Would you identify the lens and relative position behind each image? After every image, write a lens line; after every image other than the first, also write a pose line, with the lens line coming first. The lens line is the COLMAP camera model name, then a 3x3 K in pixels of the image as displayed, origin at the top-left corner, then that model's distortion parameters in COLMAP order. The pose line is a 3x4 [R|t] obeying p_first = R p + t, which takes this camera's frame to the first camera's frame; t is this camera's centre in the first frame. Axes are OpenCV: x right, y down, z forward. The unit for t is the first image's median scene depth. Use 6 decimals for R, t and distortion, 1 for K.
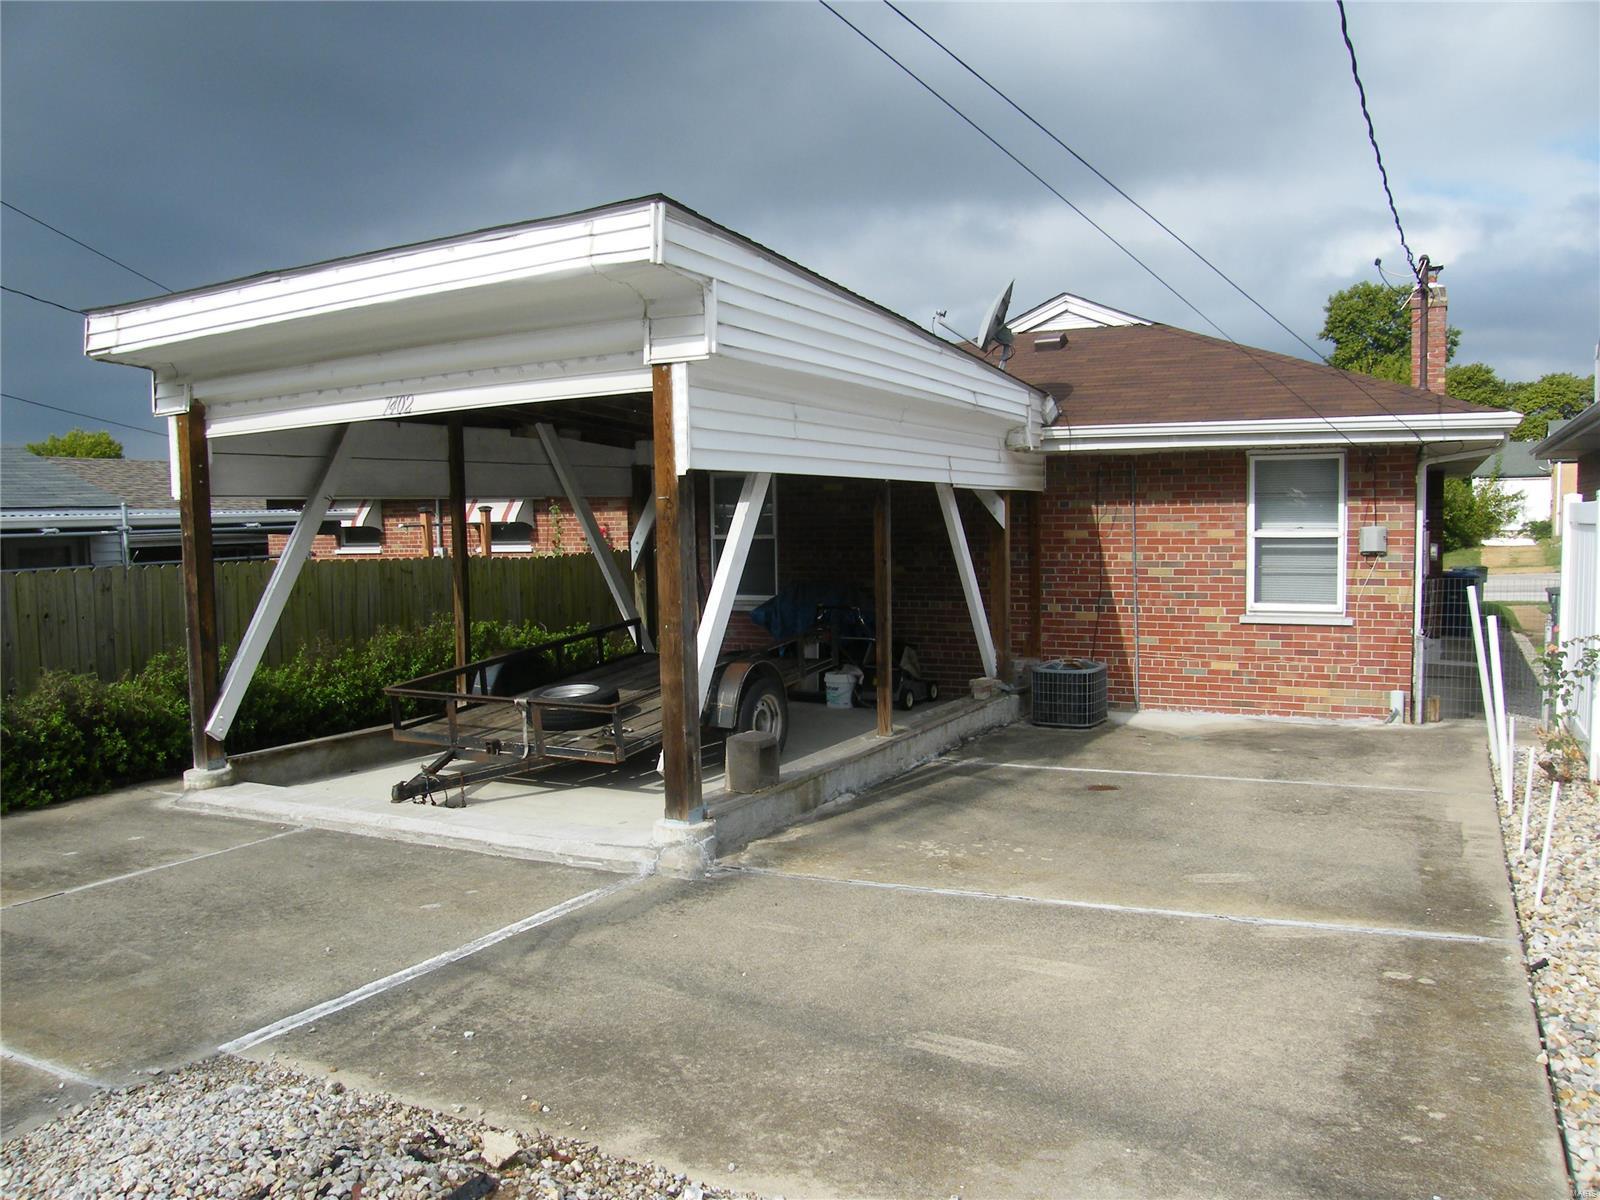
lens RADIAL K [[1273.3, 0, 774.0], [0, 1273.3, 626.8], [0, 0, 1]] dist [-0.160292, 0.127198]
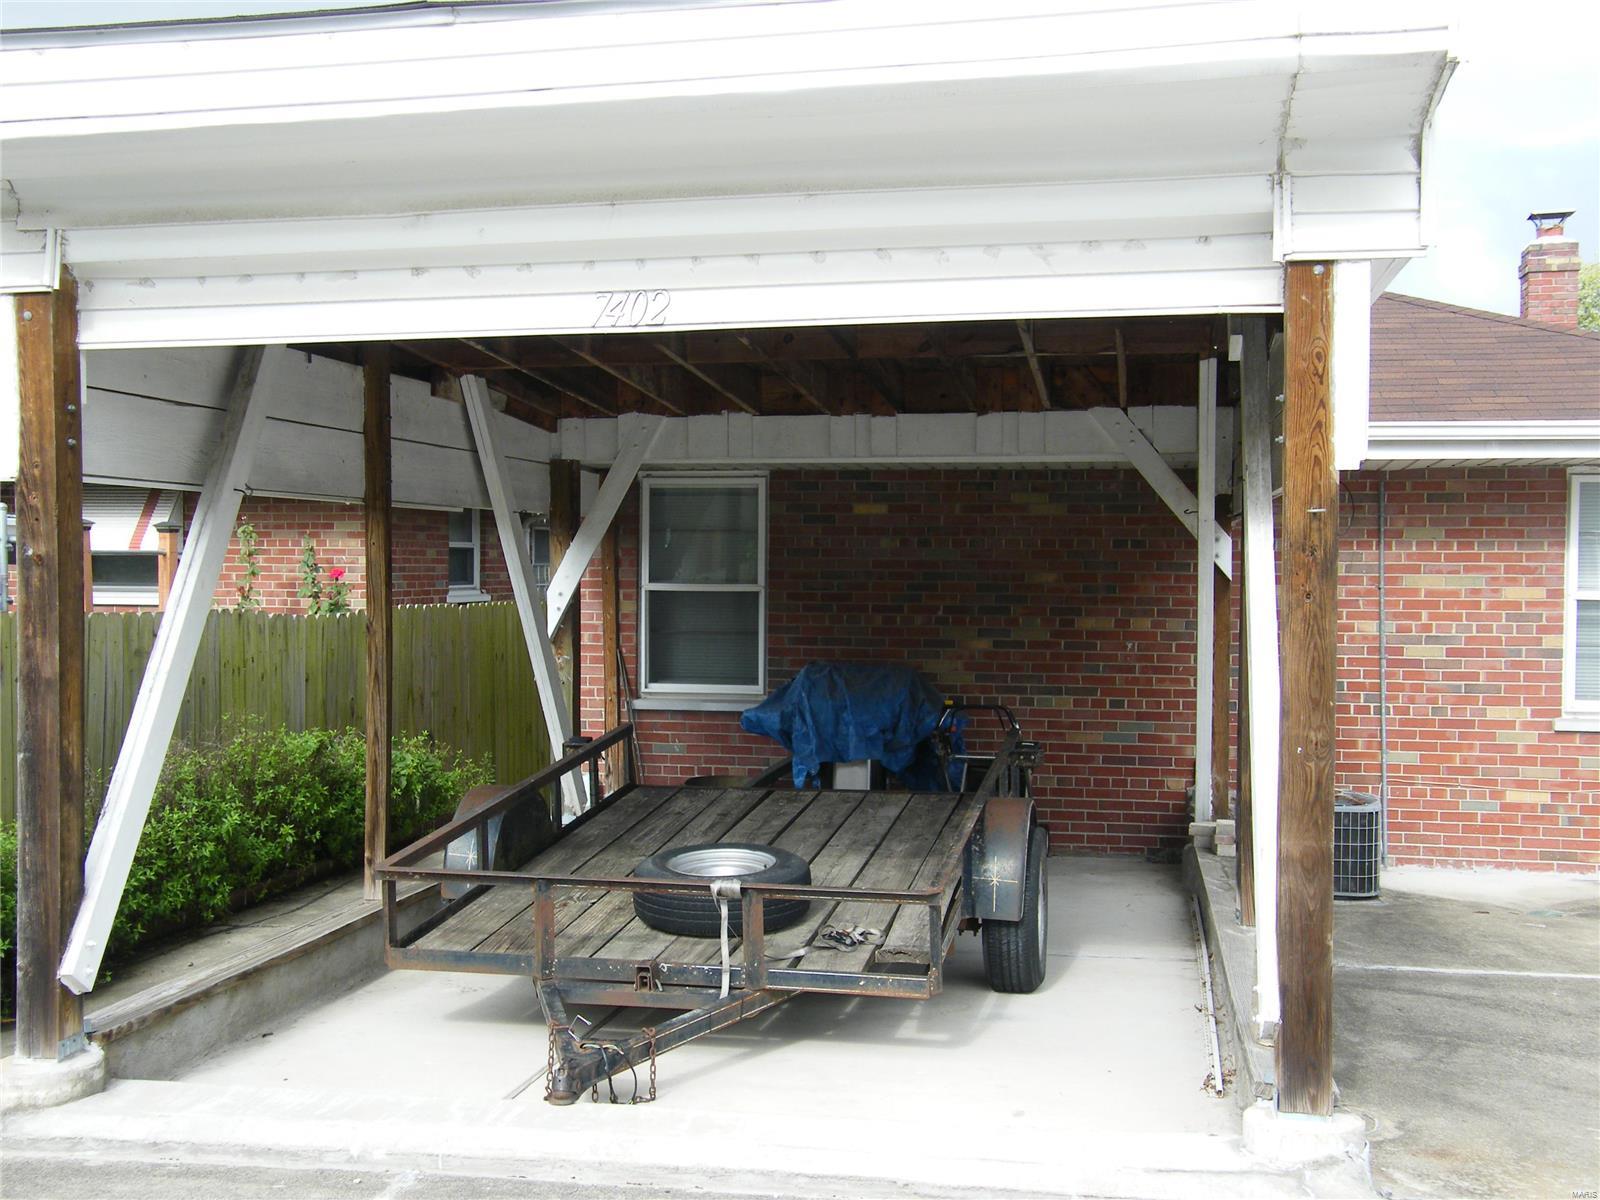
lens RADIAL K [[1887.6, 0, 806.1], [0, 1887.6, 627.9], [0, 0, 1]] dist [0.047724, 0.000000]
pose [[0.954933, 0.012978, 0.296536, -0.293650], [0.002684, 0.998625, -0.052350, -0.005763], [-0.296808, 0.050787, 0.953586, 0.166103]]
